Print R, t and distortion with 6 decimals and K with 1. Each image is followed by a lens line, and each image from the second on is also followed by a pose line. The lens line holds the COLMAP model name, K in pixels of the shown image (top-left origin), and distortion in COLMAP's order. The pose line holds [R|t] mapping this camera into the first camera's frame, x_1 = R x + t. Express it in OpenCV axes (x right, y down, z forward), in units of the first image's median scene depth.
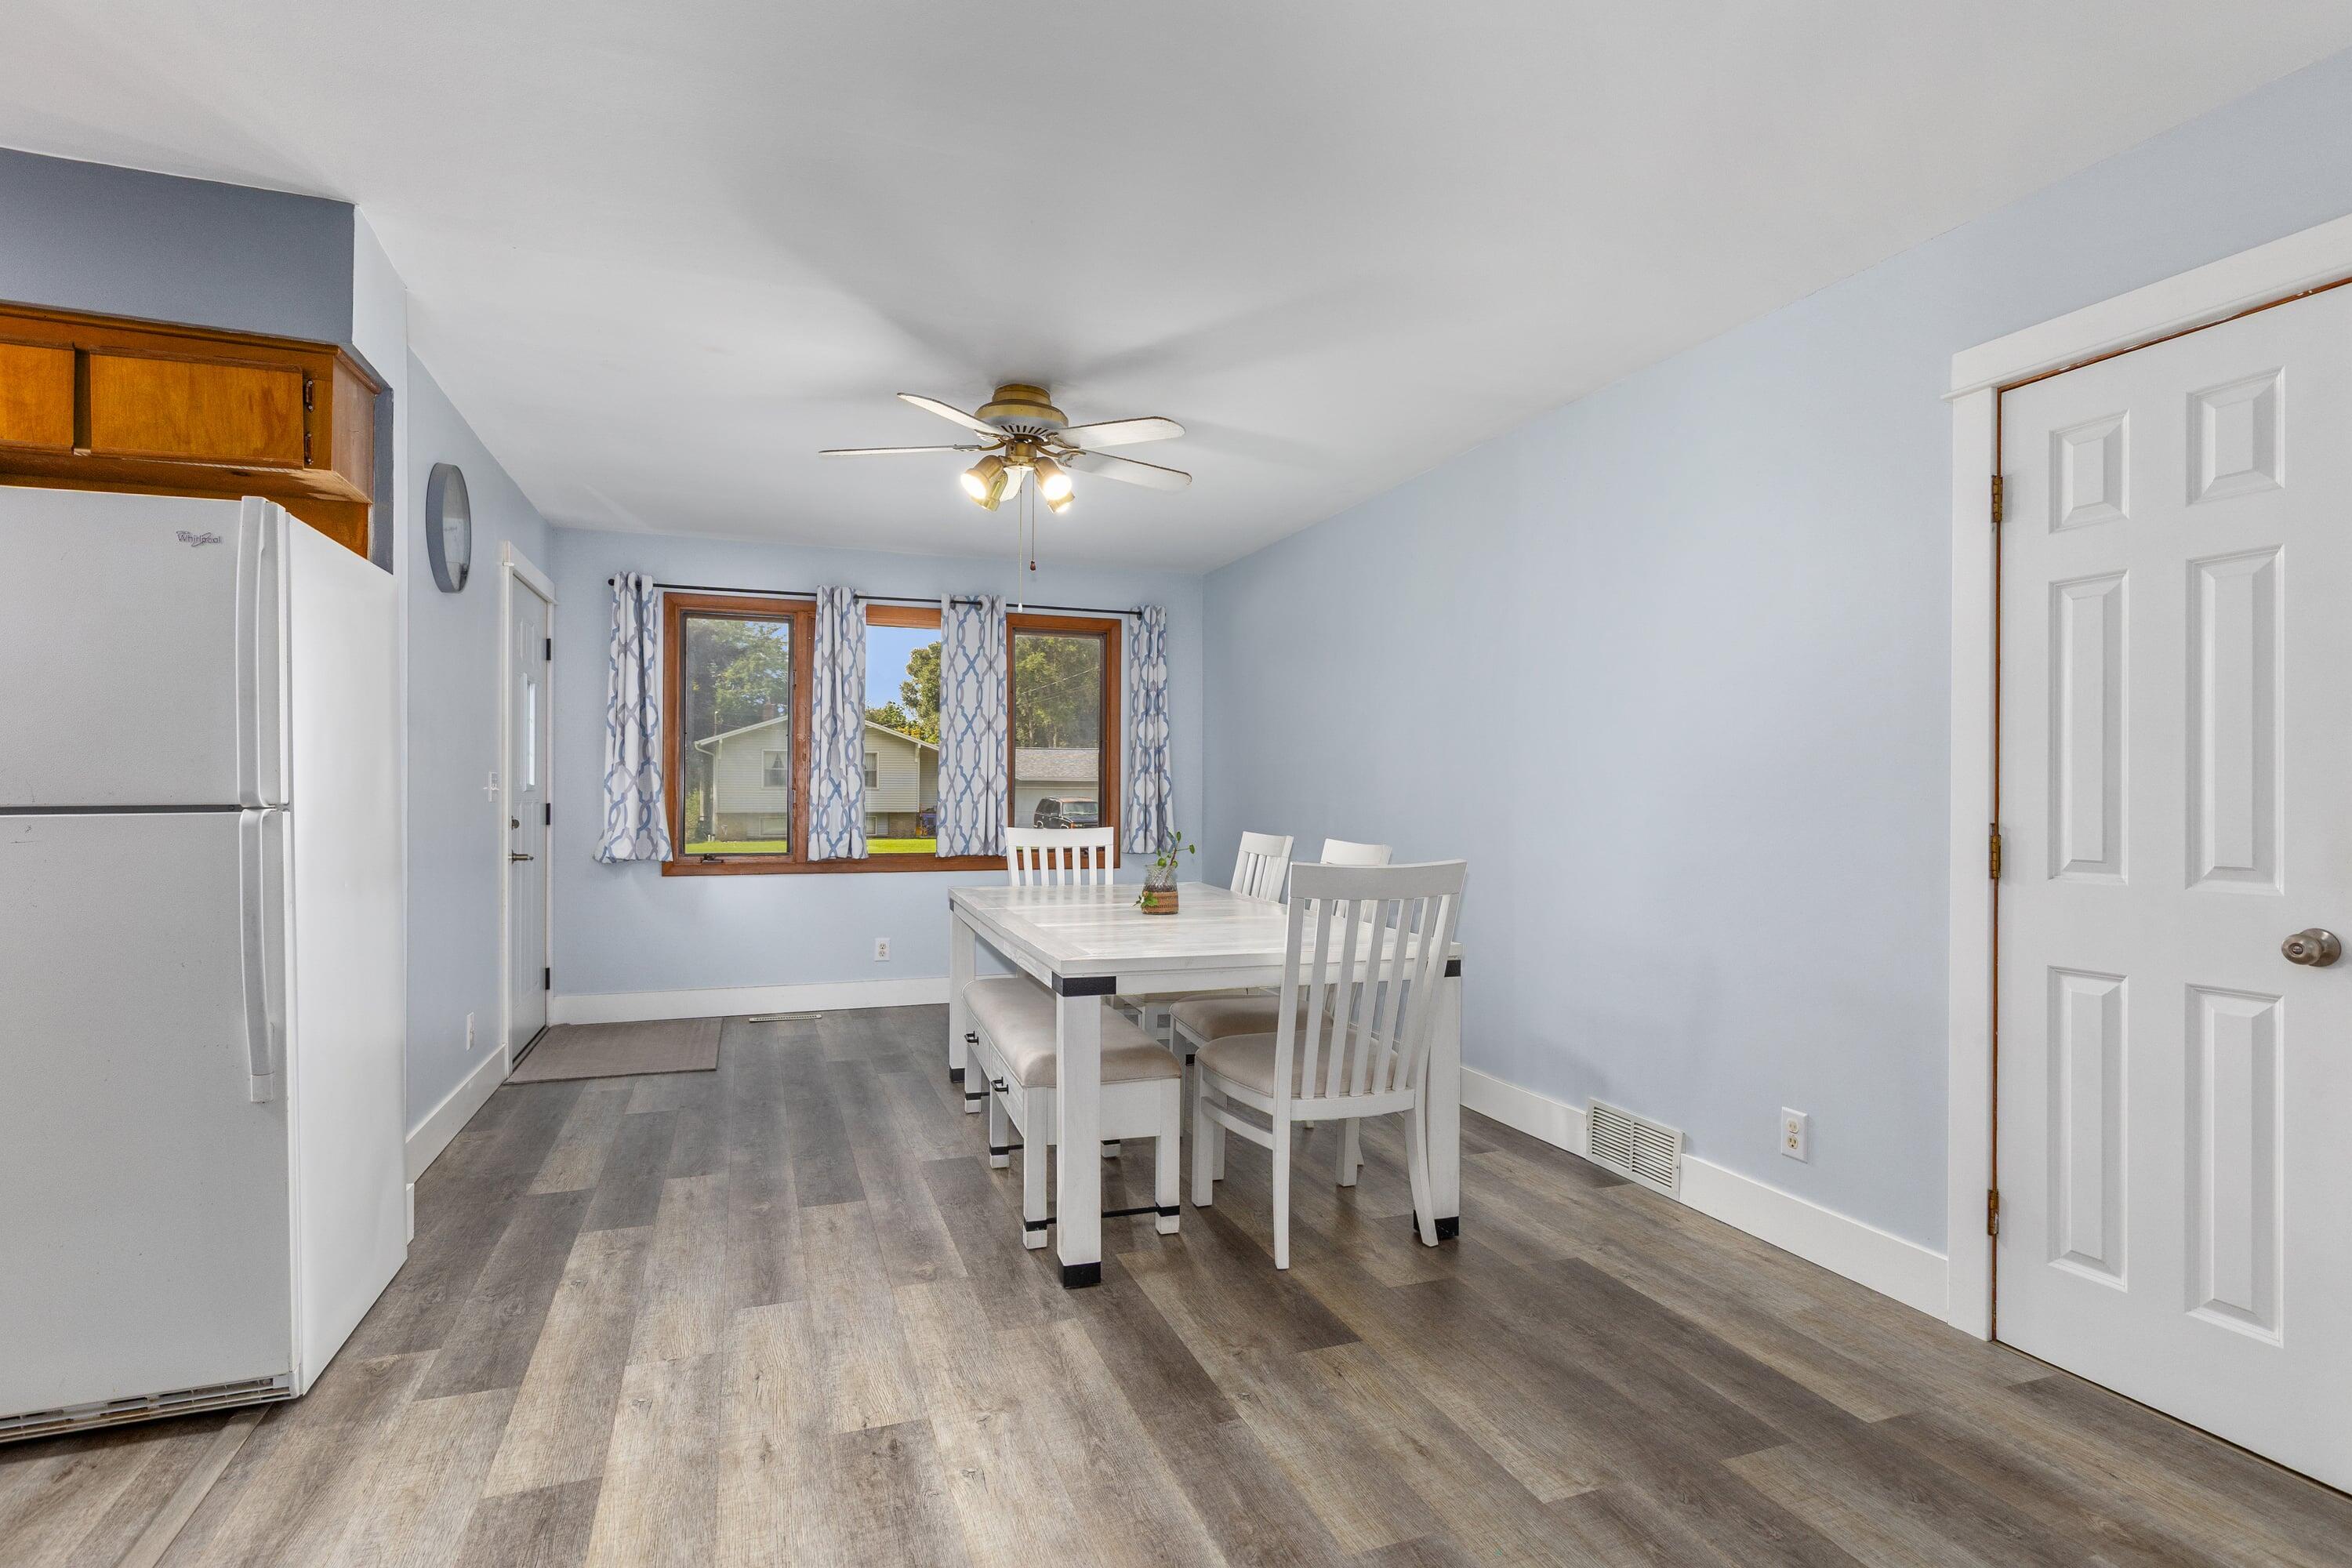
lens RADIAL K [[1159.1, 0, 1177.9], [0, 1159.1, 792.3], [0, 0, 1]] dist [0.000116, 0.000118]
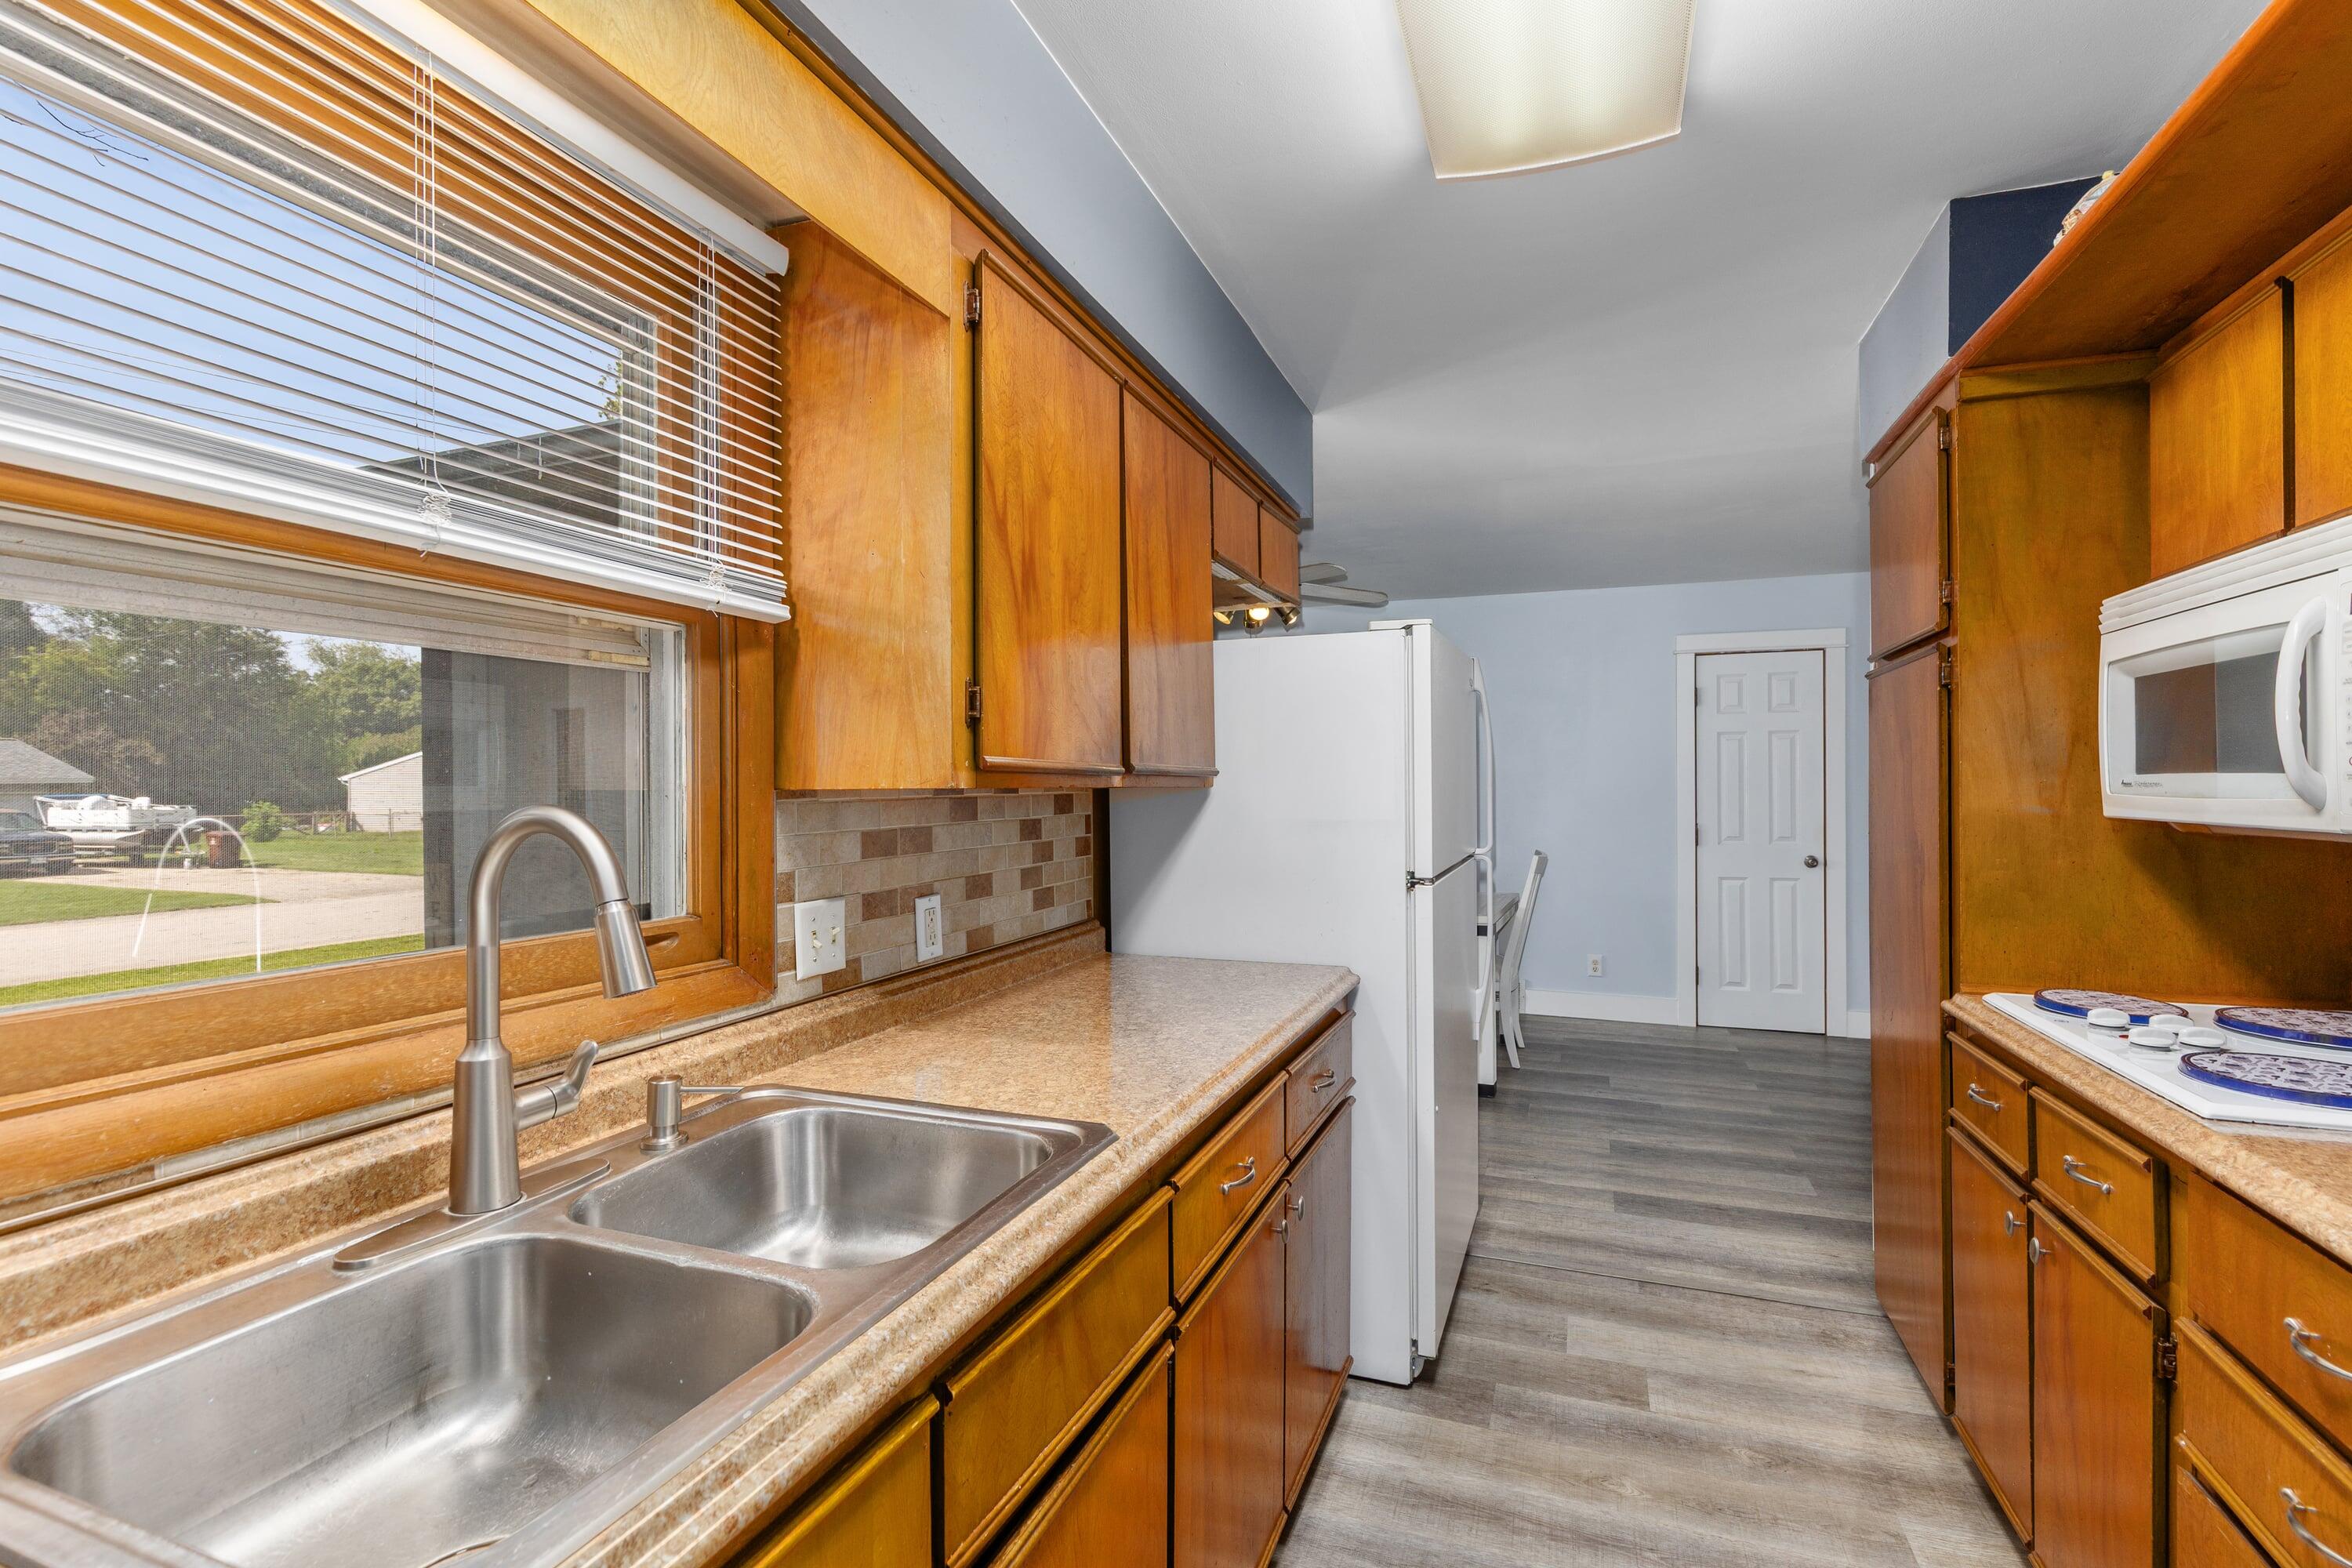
lens RADIAL K [[1074.4, 0, 1176.0], [0, 1074.4, 783.7], [0, 0, 1]] dist [0.001622, -0.000598]
pose [[0.655587, 0.001848, 0.755117, -2.118932], [0.005469, 0.999959, -0.007196, -0.058159], [-0.755100, 0.008847, 0.655550, 0.358877]]
